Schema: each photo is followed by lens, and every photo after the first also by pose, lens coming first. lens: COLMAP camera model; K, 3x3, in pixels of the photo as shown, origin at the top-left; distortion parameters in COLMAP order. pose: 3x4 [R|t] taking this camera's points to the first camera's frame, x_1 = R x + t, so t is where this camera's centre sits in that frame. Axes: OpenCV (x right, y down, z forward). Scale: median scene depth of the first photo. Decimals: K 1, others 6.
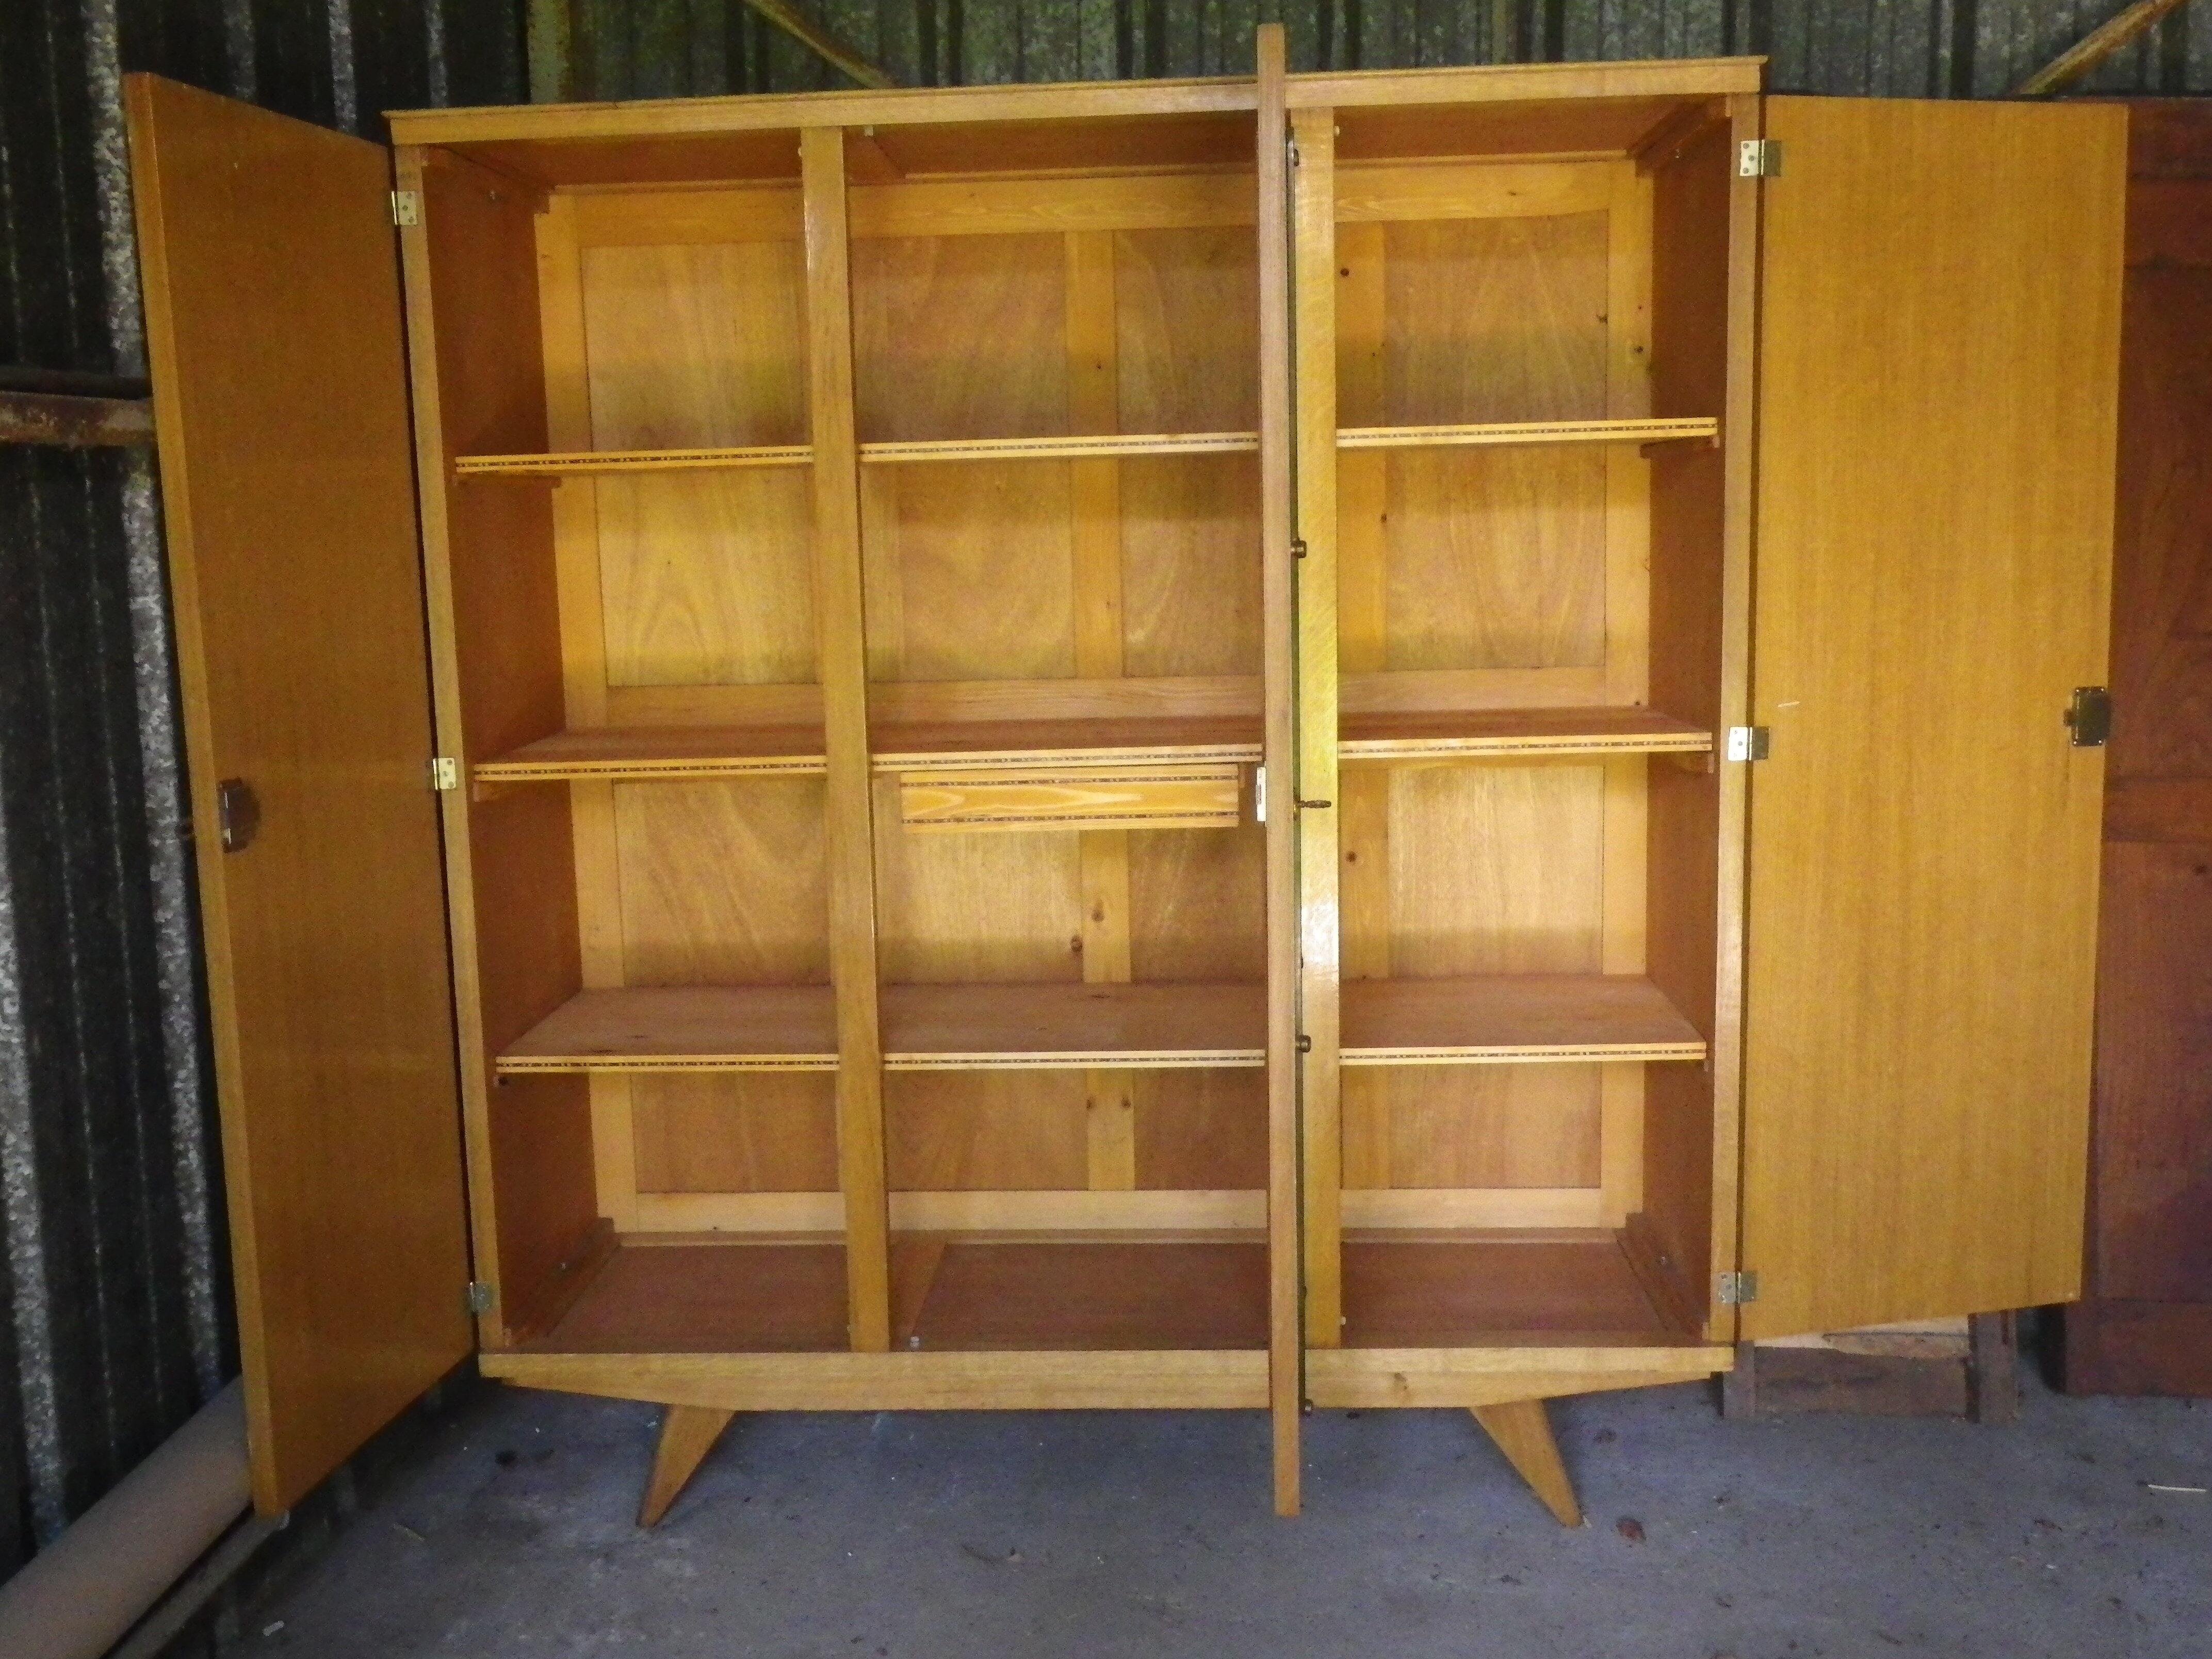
lens RADIAL K [[2265.3, 0, 1106.0], [0, 2265.3, 829.5], [0, 0, 1]] dist [0.009386, -0.025010]
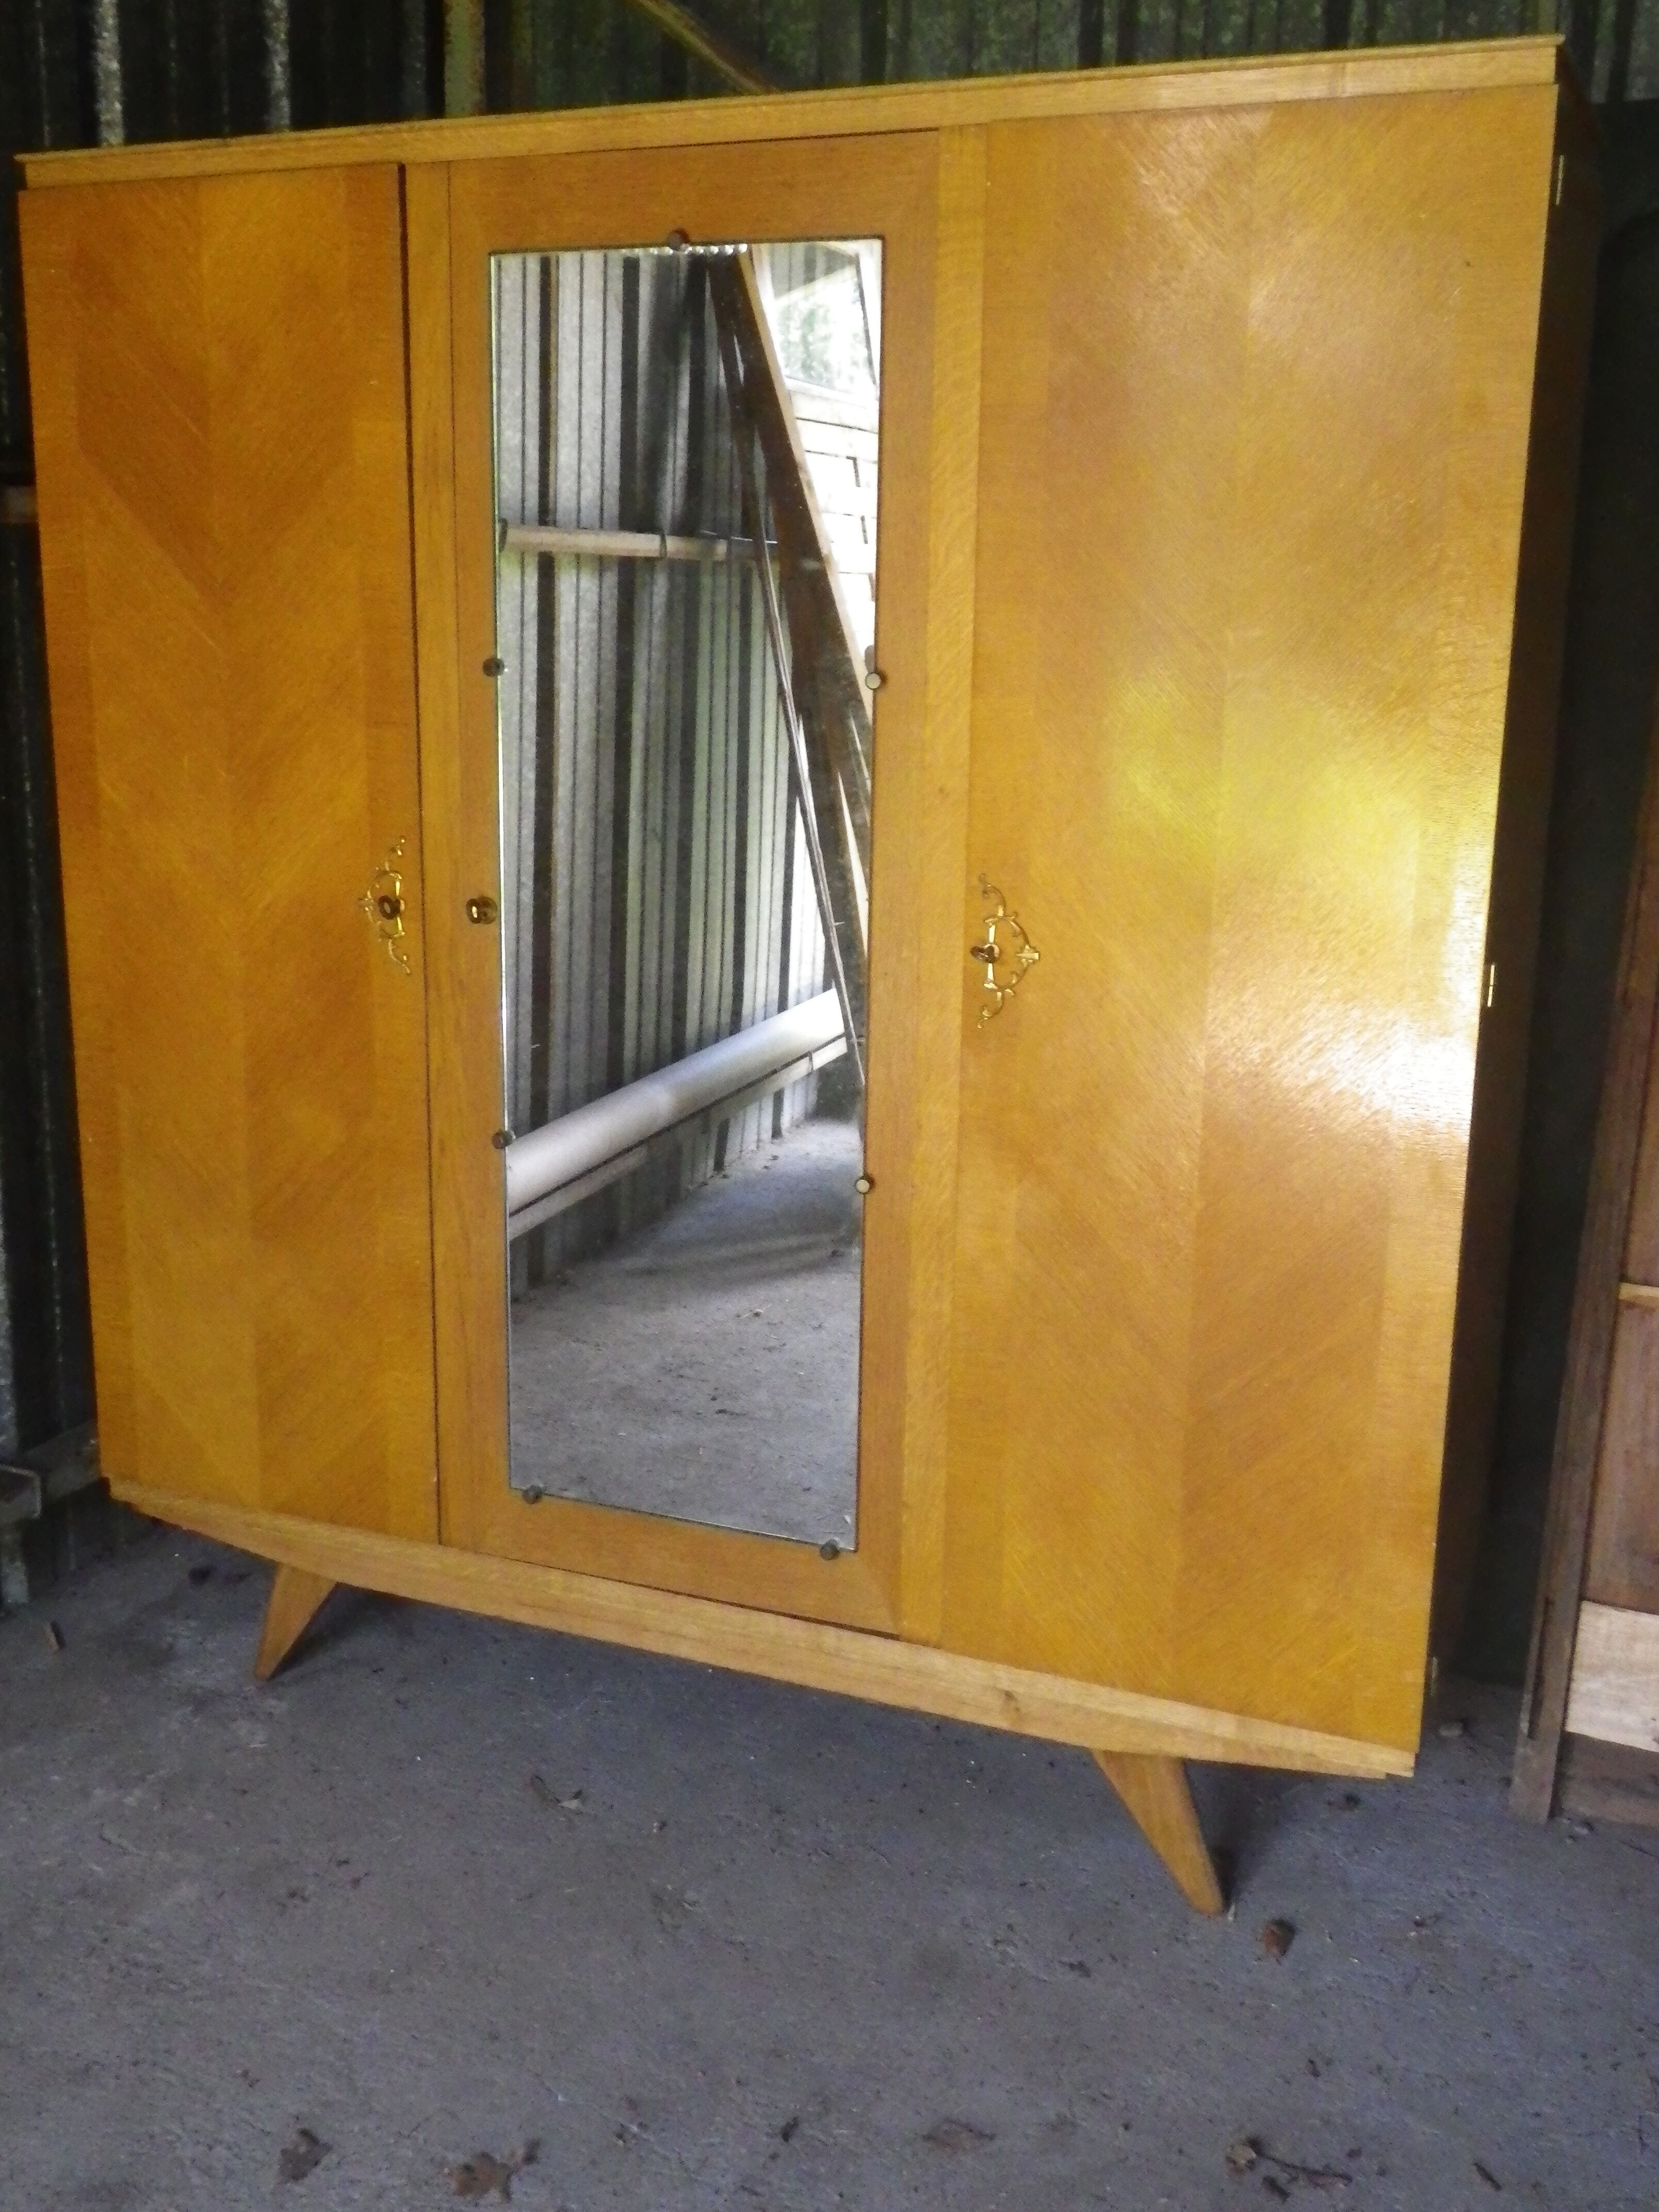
lens RADIAL K [[2265.3, 0, 828.4], [0, 2265.3, 1074.6], [0, 0, 1]] dist [0.009386, -0.025010]
pose [[0.935741, 0.114858, -0.333460, 0.312276], [-0.086605, 0.991367, 0.098443, -0.059993], [0.341889, -0.063237, 0.937610, 0.206450]]
